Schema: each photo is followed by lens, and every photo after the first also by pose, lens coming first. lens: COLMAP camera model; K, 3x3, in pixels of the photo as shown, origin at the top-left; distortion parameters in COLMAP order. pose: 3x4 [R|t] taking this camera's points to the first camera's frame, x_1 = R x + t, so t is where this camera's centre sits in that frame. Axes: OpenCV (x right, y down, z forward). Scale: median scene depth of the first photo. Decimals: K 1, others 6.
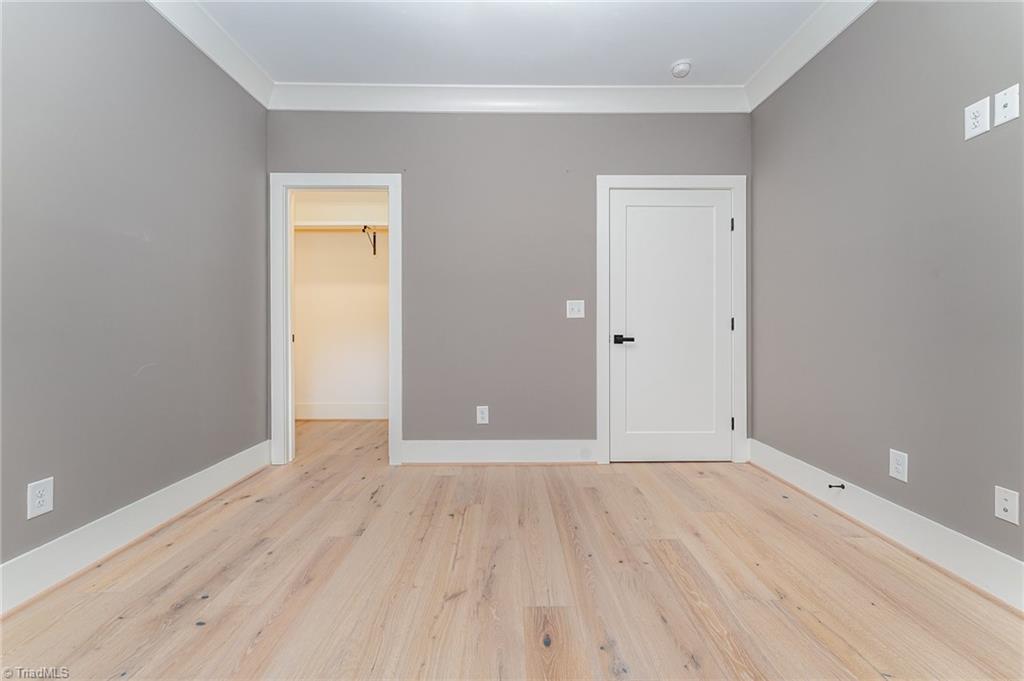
lens RADIAL K [[414.3, 0, 512.3], [0, 414.3, 333.1], [0, 0, 1]] dist [0.000604, 0.000056]
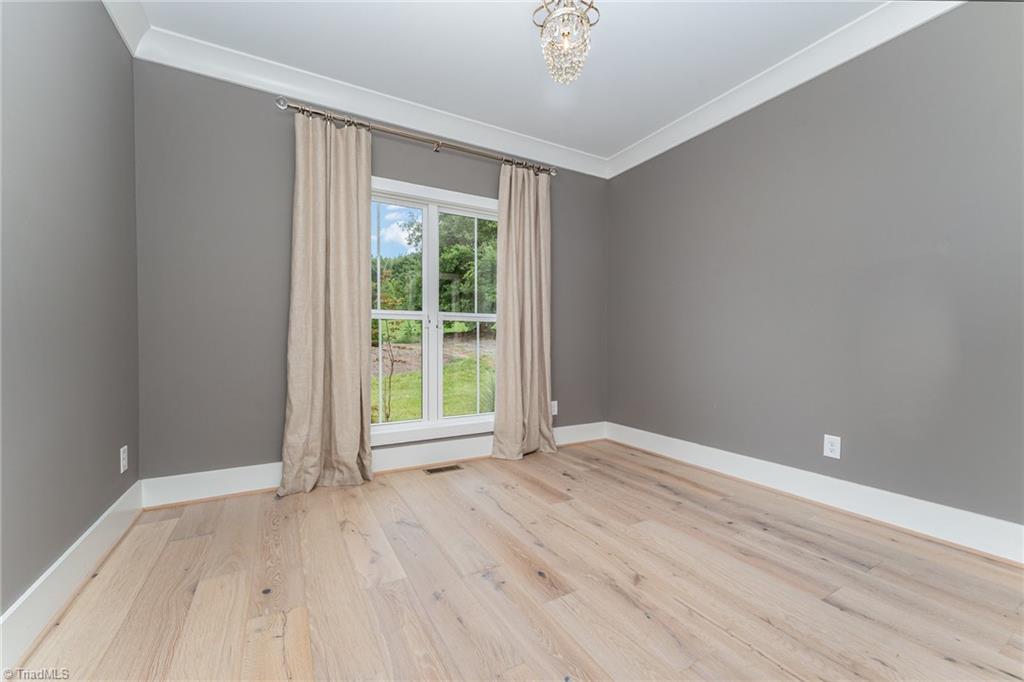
lens RADIAL K [[419.1, 0, 513.3], [0, 419.1, 339.7], [0, 0, 1]] dist [0.001152, 0.000114]
pose [[-0.878040, 0.000025, -0.478588, 0.704043], [-0.006284, 0.999913, 0.011583, -0.020851], [0.478547, 0.013177, -0.877963, 1.852662]]
